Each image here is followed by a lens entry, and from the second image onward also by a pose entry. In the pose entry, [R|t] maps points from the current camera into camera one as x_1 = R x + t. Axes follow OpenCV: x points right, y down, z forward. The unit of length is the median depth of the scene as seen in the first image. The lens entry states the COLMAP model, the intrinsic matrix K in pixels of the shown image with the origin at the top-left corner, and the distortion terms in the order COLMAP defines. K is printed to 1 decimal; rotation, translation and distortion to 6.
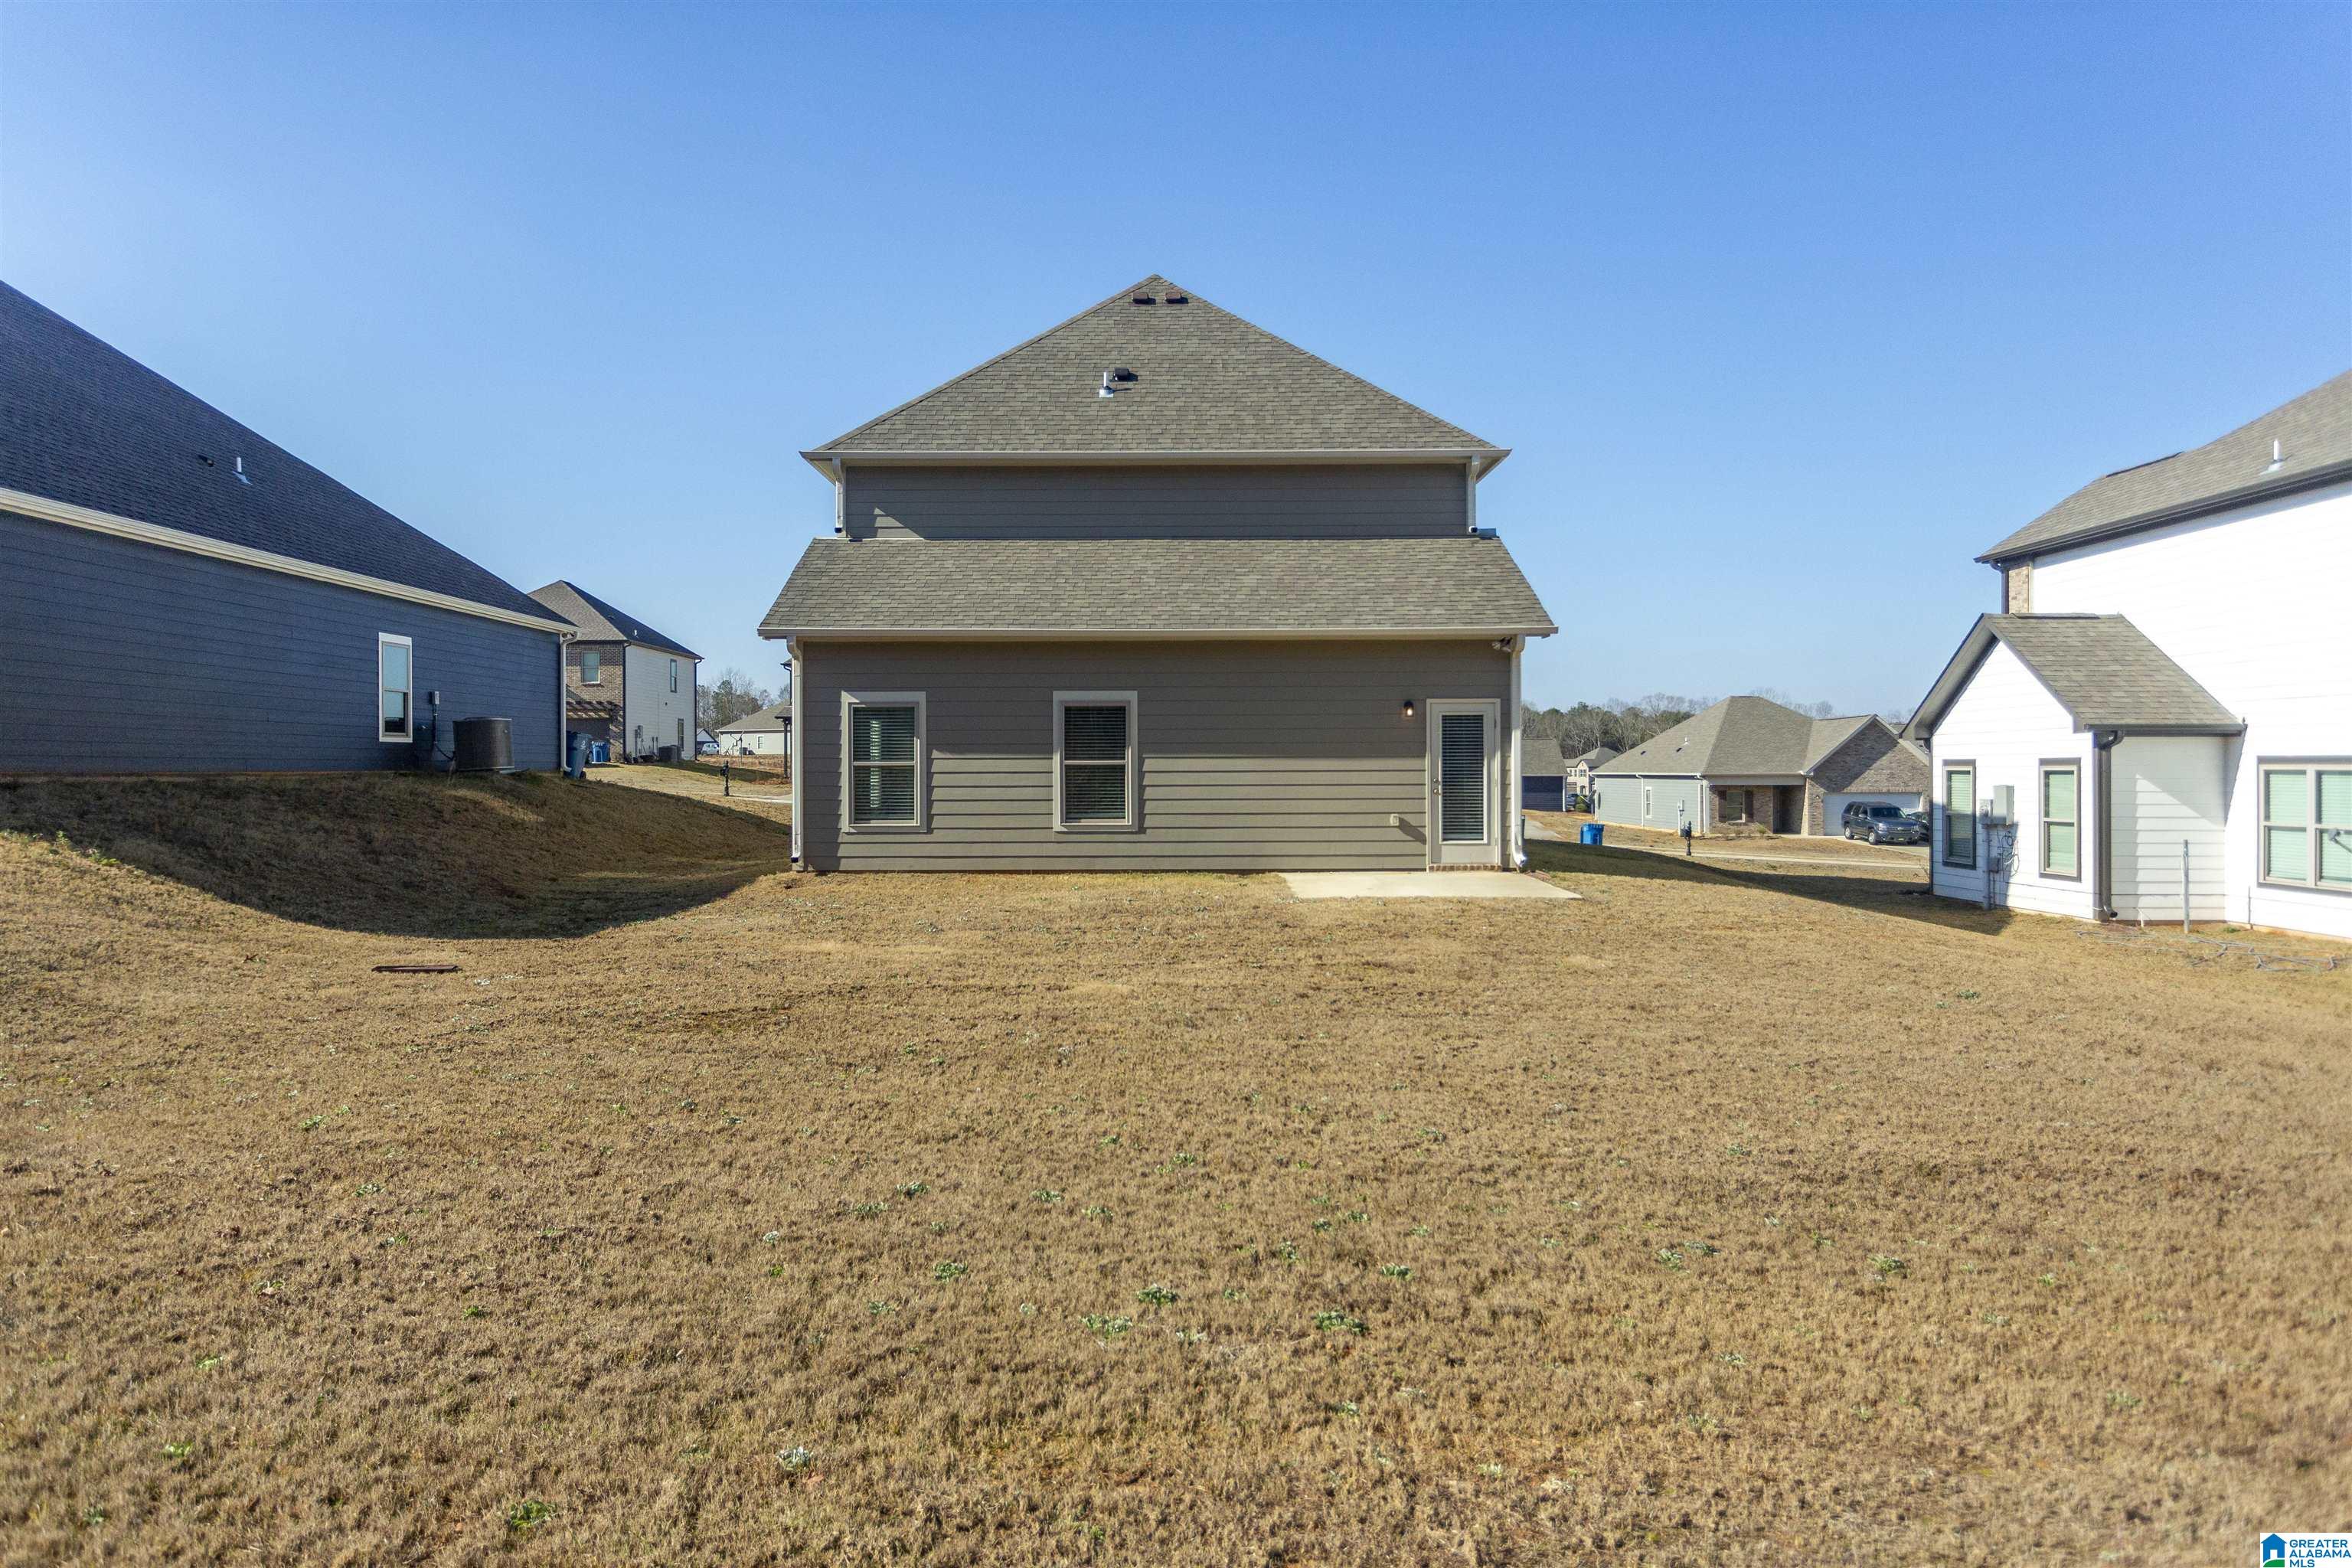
lens RADIAL K [[1574.5, 0, 1180.8], [0, 1574.5, 760.4], [0, 0, 1]] dist [0.002602, 0.000379]
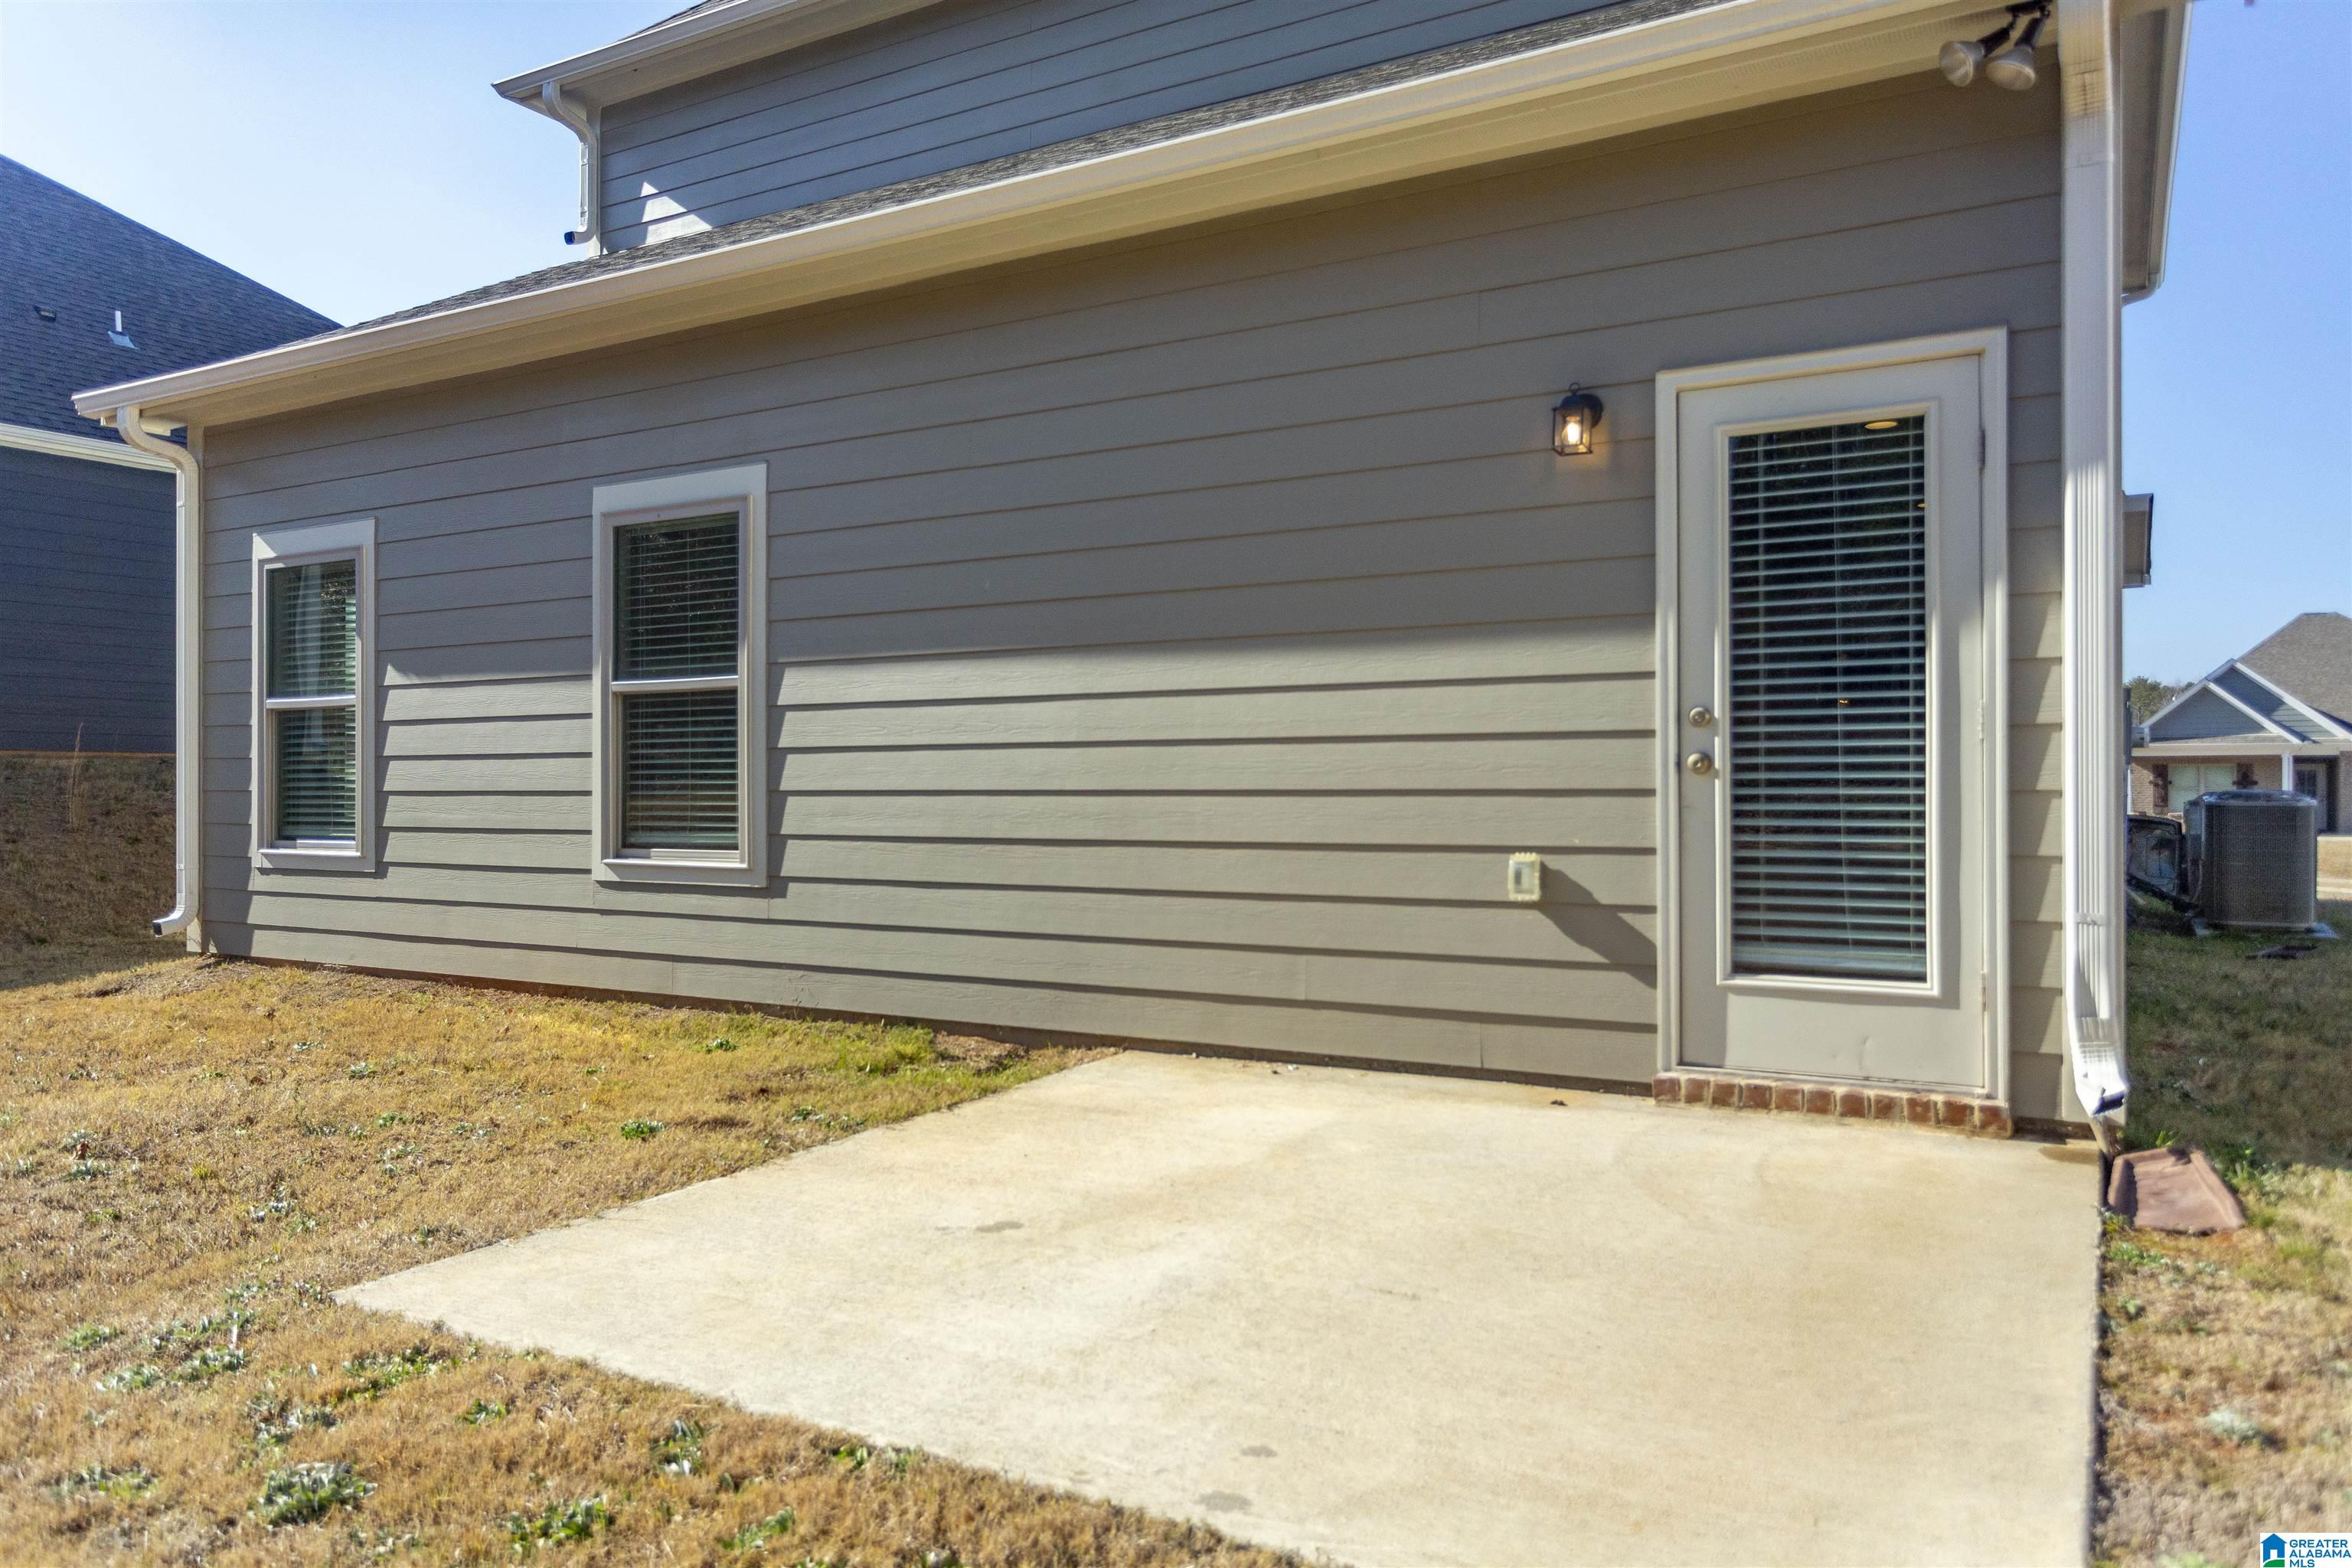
lens RADIAL K [[1600.7, 0, 1176.0], [0, 1600.7, 784.0], [0, 0, 1]] dist [0.003167, -0.000414]
pose [[0.859727, 0.000575, -0.510753, 0.216846], [0.003003, 0.999976, 0.006181, 0.021231], [0.510745, -0.006847, 0.859705, 0.752738]]
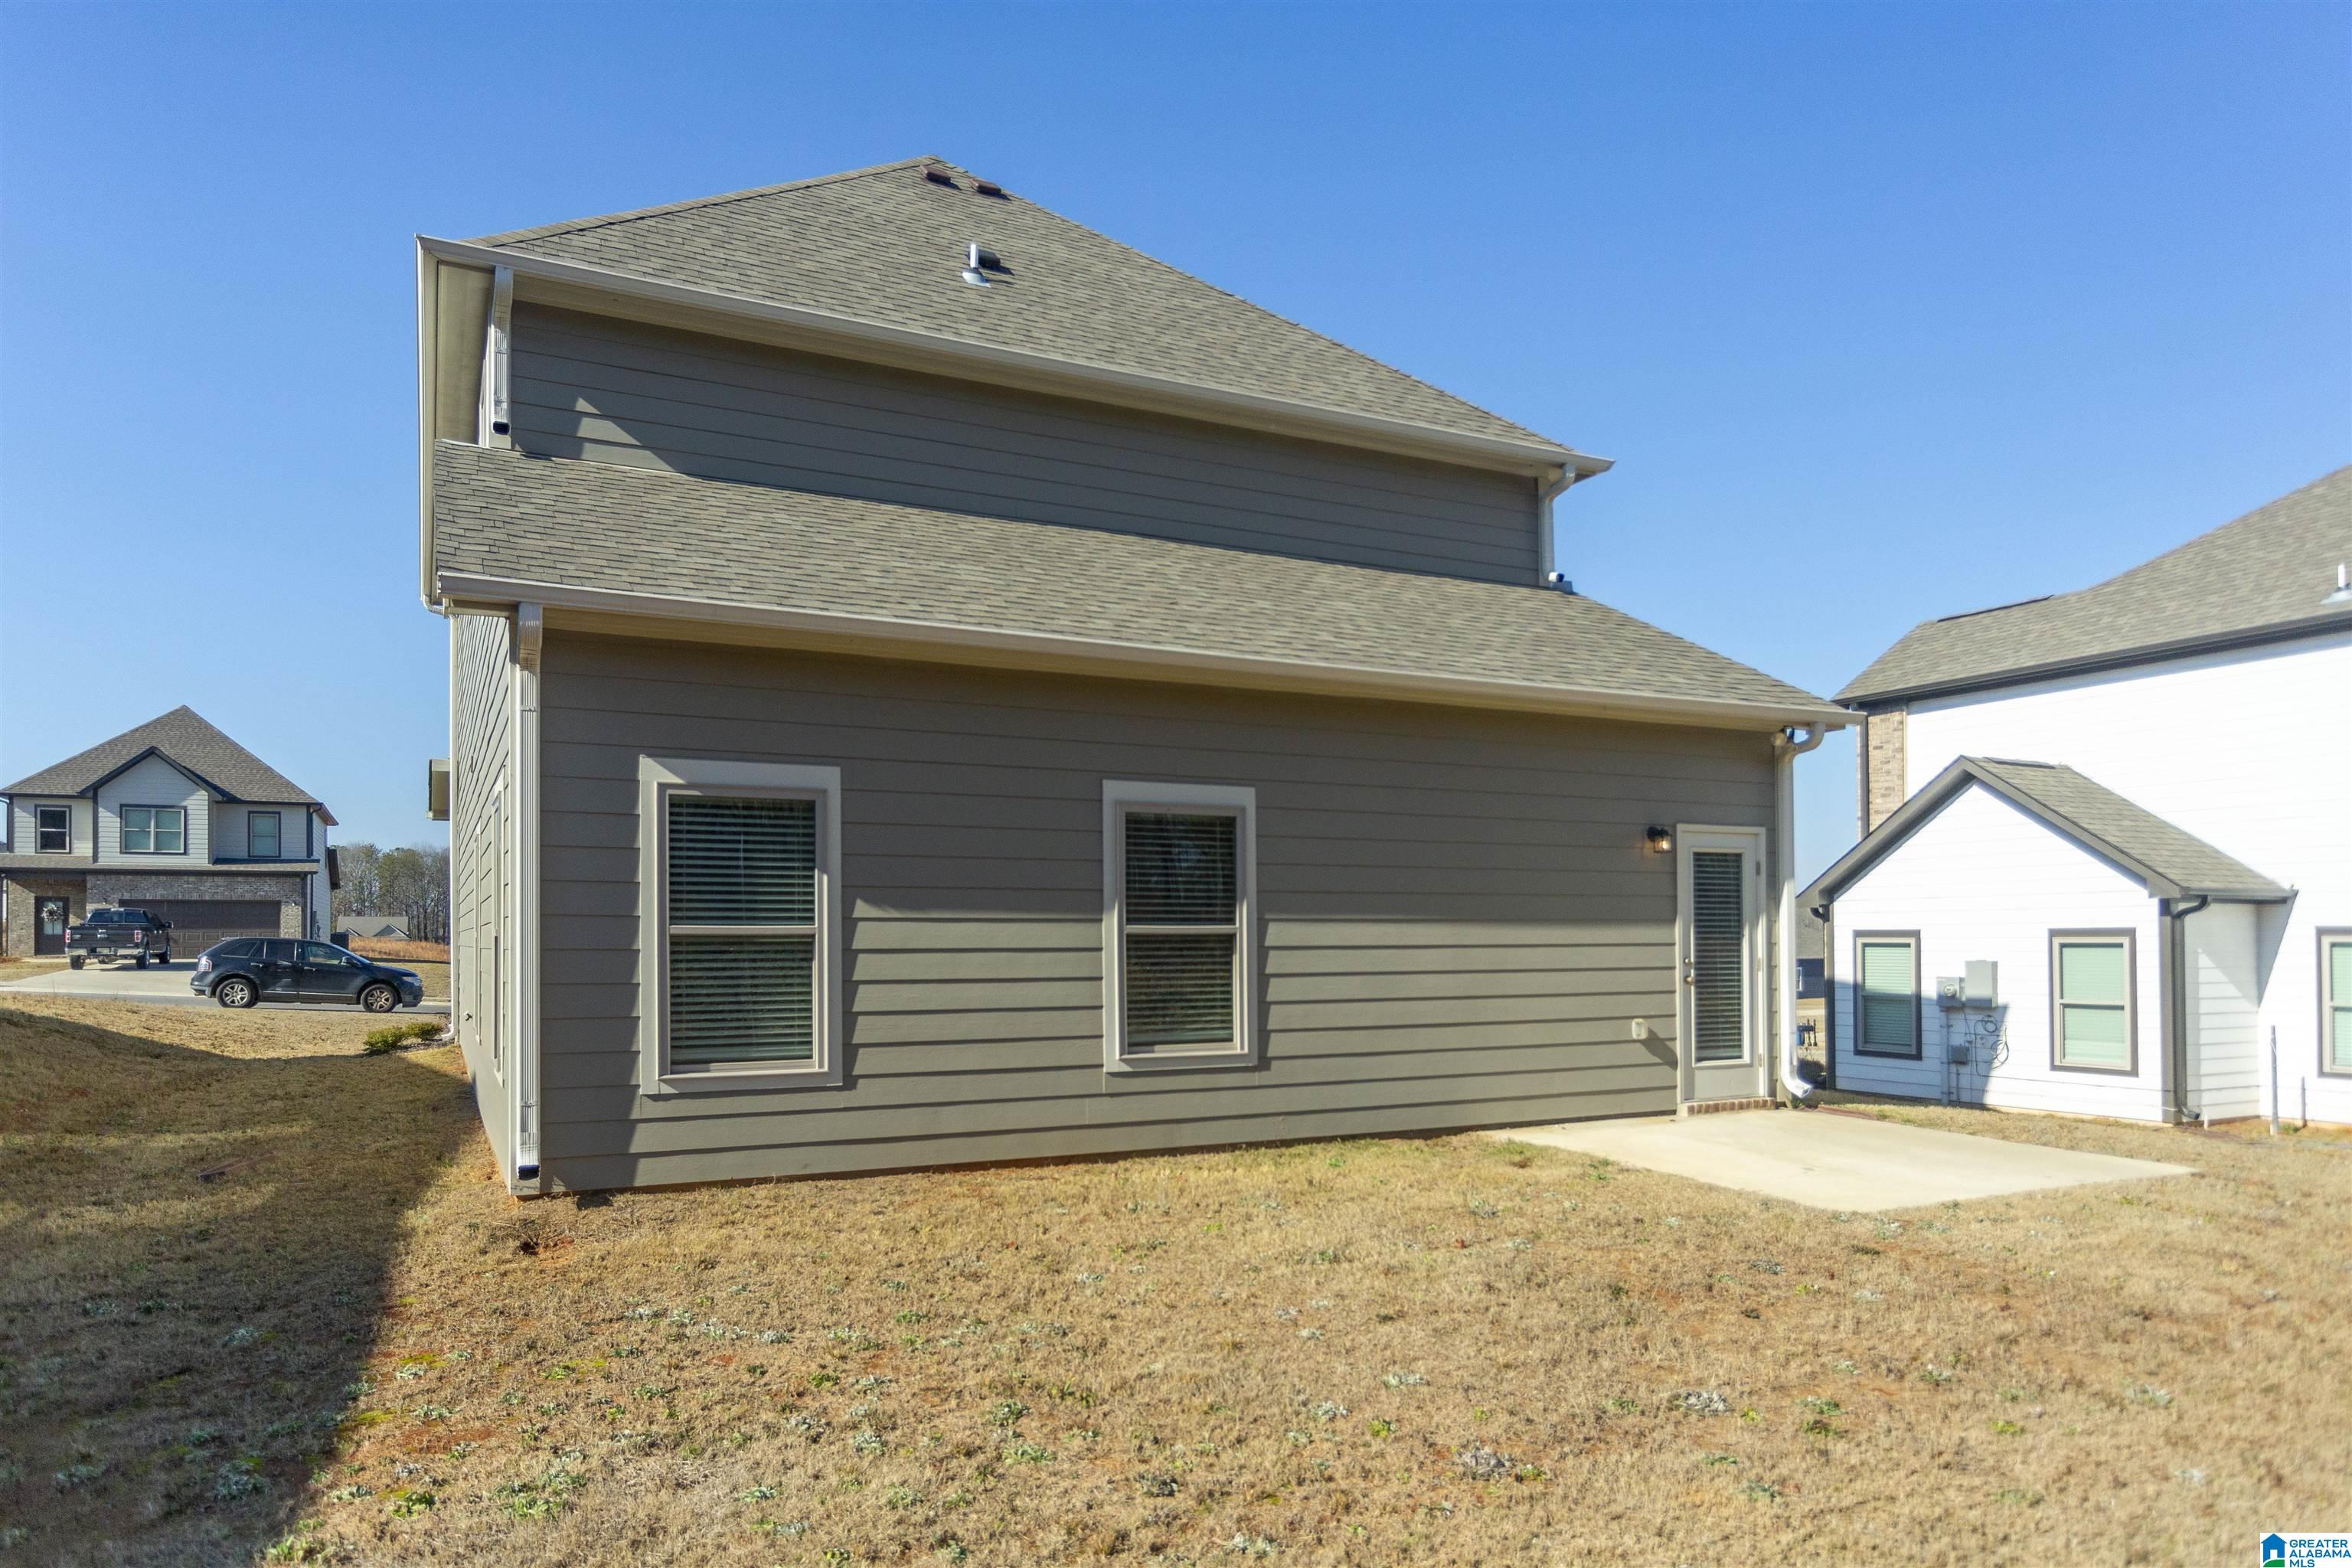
lens RADIAL K [[1478.1, 0, 1170.8], [0, 1478.1, 924.4], [0, 0, 1]] dist [-0.006558, -0.000766]
pose [[0.895236, 0.004985, 0.445564, -0.262339], [-0.002808, 0.999981, -0.005547, 0.002458], [-0.445583, 0.003715, 0.895233, 0.585957]]
